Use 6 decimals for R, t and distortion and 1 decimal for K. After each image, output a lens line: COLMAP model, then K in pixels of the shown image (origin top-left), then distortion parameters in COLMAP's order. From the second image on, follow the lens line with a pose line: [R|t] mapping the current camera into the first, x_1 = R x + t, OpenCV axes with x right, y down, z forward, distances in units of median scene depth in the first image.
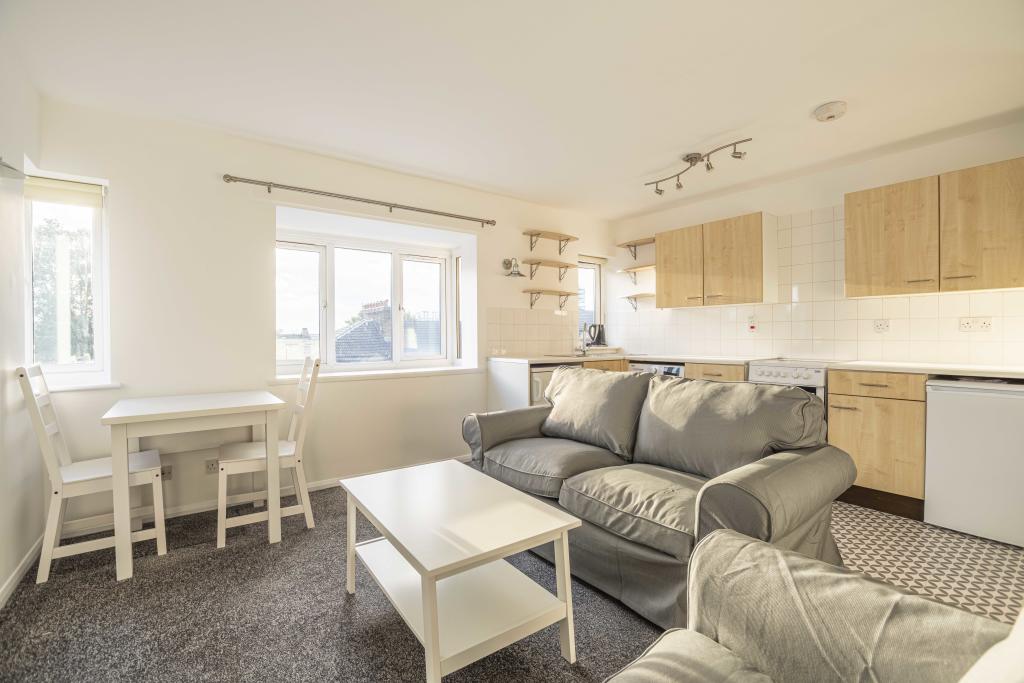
lens RADIAL K [[450.7, 0, 513.9], [0, 450.7, 340.8], [0, 0, 1]] dist [-0.030352, 0.002999]
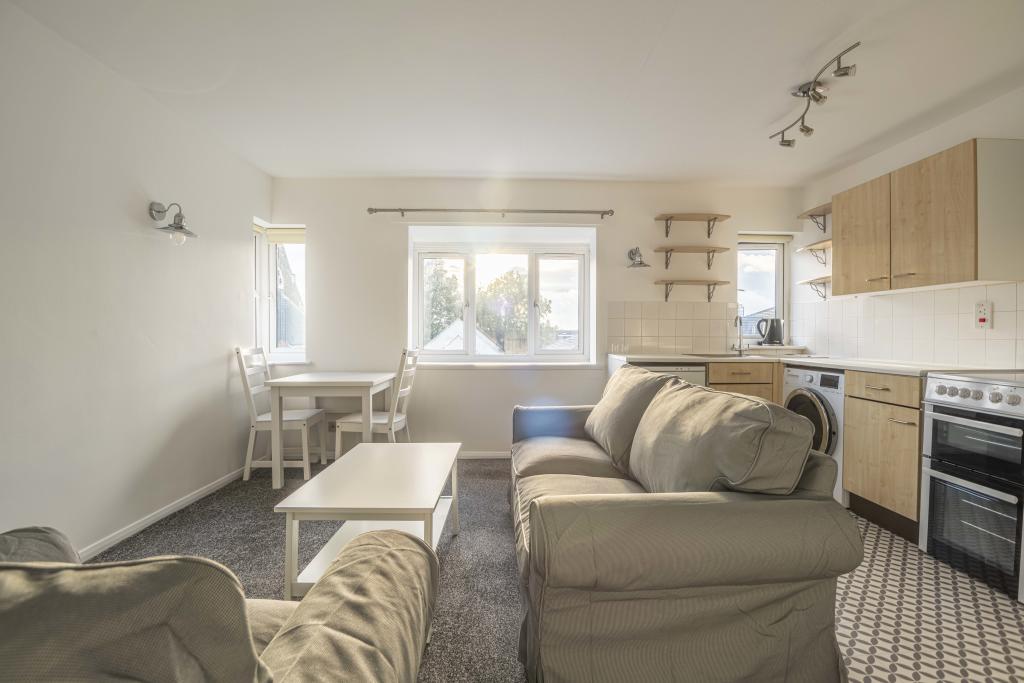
lens RADIAL K [[450.7, 0, 516.1], [0, 450.7, 338.9], [0, 0, 1]] dist [-0.030352, 0.002999]
pose [[0.822761, 0.014584, -0.568201, 0.354025], [-0.012970, 0.999892, 0.006884, 0.001273], [0.568240, 0.001705, 0.822861, 0.108801]]
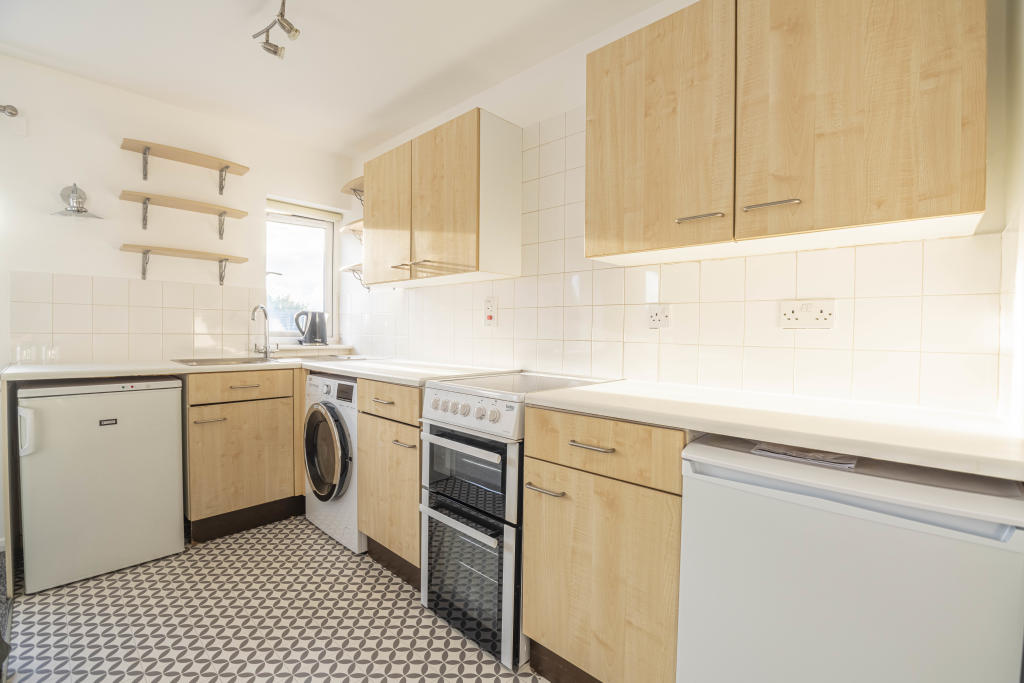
lens RADIAL K [[450.7, 0, 510.7], [0, 450.7, 340.2], [0, 0, 1]] dist [-0.030352, 0.002999]
pose [[0.985268, 0.013585, 0.170477, 0.478367], [-0.015273, 0.999846, 0.008594, -0.005627], [-0.170334, -0.011071, 0.985324, 0.419056]]
